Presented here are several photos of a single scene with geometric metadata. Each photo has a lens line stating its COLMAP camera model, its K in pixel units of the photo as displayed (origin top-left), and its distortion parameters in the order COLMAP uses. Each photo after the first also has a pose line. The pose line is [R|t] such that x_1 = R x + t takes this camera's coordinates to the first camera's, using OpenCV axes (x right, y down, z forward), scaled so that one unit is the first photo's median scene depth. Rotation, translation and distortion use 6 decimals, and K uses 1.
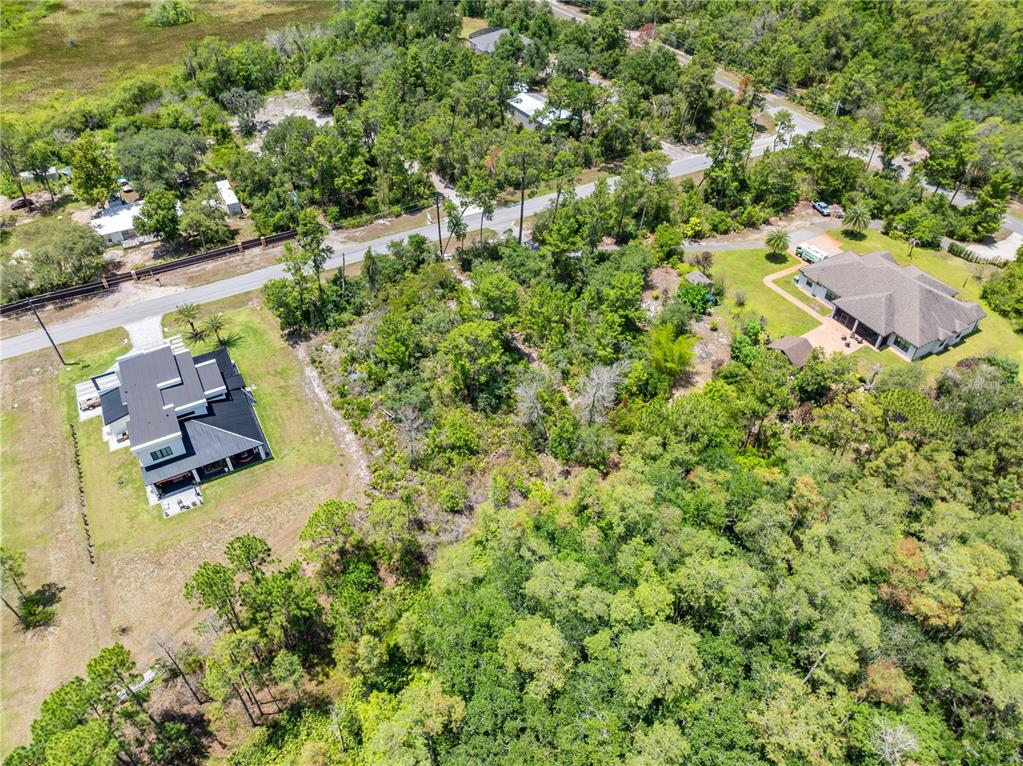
lens RADIAL K [[719.0, 0, 514.8], [0, 719.0, 381.0], [0, 0, 1]] dist [-0.039095, 0.010165]
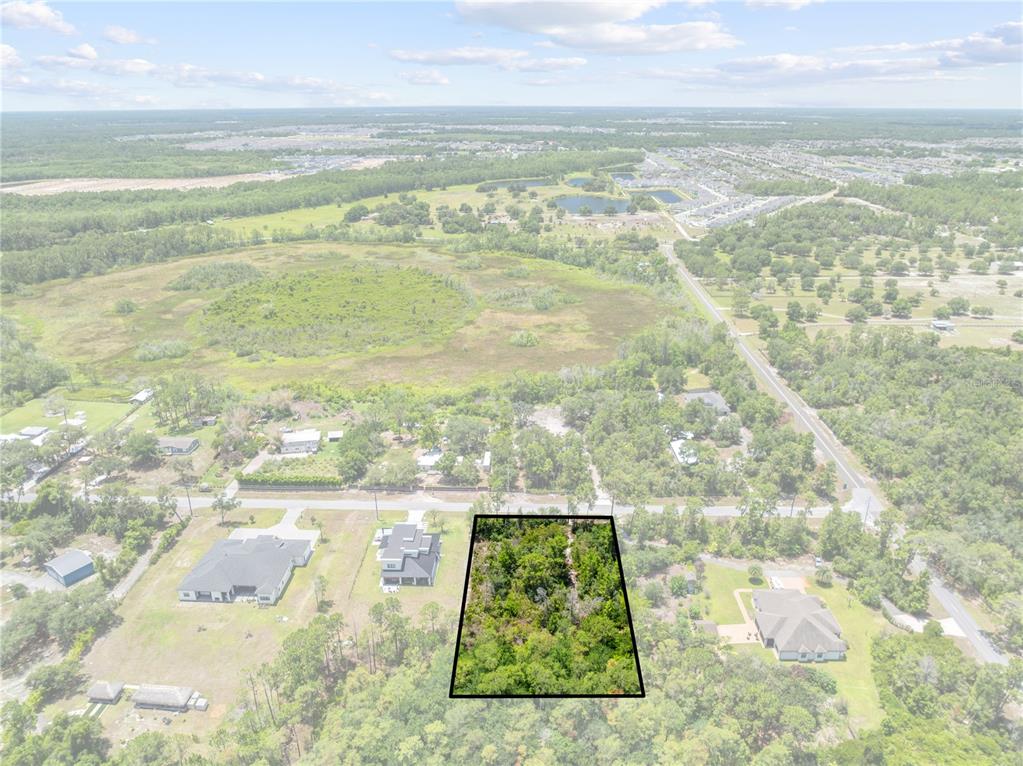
lens RADIAL K [[719.0, 0, 514.0], [0, 719.0, 381.8], [0, 0, 1]] dist [-0.039095, 0.010165]
pose [[0.859754, 0.183125, -0.476747, 0.610390], [-0.337026, 0.904817, -0.260231, 0.022499], [0.383714, 0.384410, 0.839638, -0.744375]]
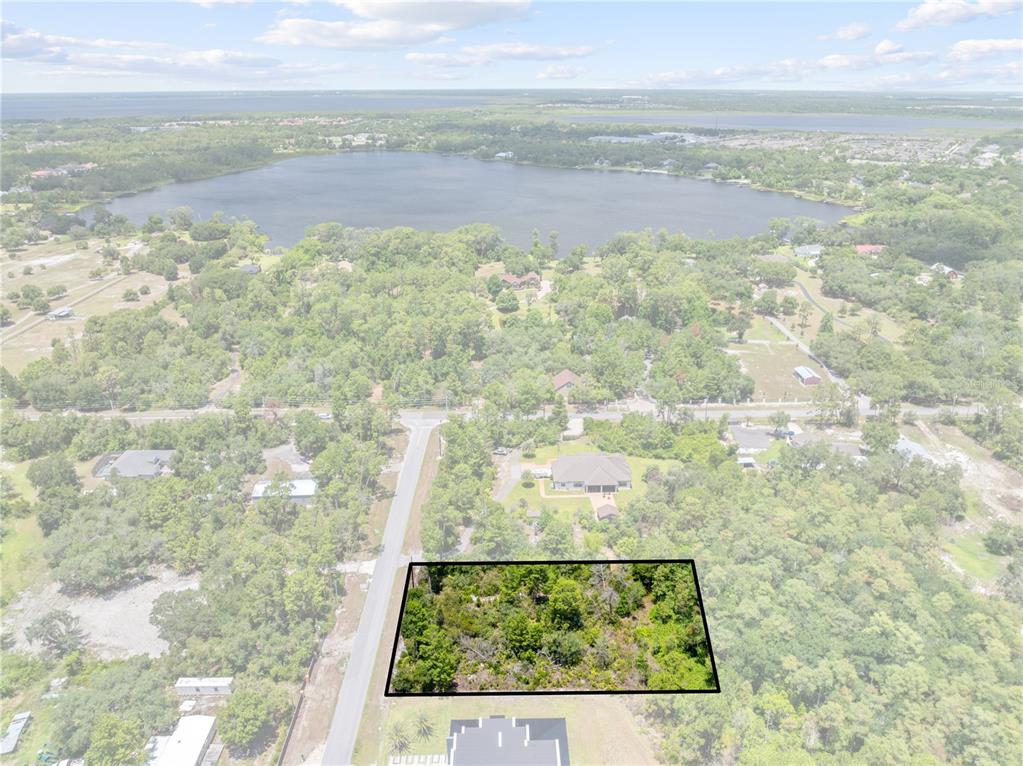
lens RADIAL K [[719.0, 0, 509.7], [0, 719.0, 380.5], [0, 0, 1]] dist [-0.039095, 0.010165]
pose [[0.474242, -0.340350, 0.811946, -1.043510], [0.590516, 0.806999, -0.006633, -0.414365], [-0.652982, 0.482613, 0.583695, -0.119514]]
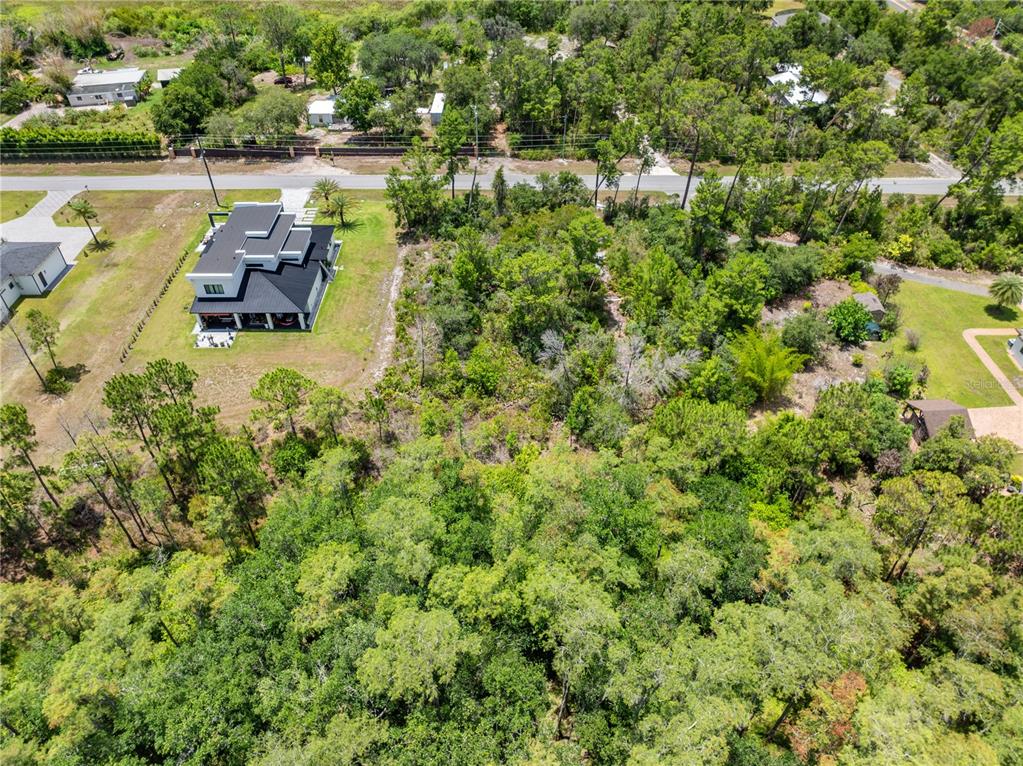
lens RADIAL K [[719.0, 0, 516.6], [0, 719.0, 381.7], [0, 0, 1]] dist [-0.039095, 0.010165]
pose [[0.875030, 0.321857, -0.361567, 0.224971], [-0.323315, 0.944493, 0.058307, 0.017986], [0.360264, 0.065880, 0.930521, 0.139480]]
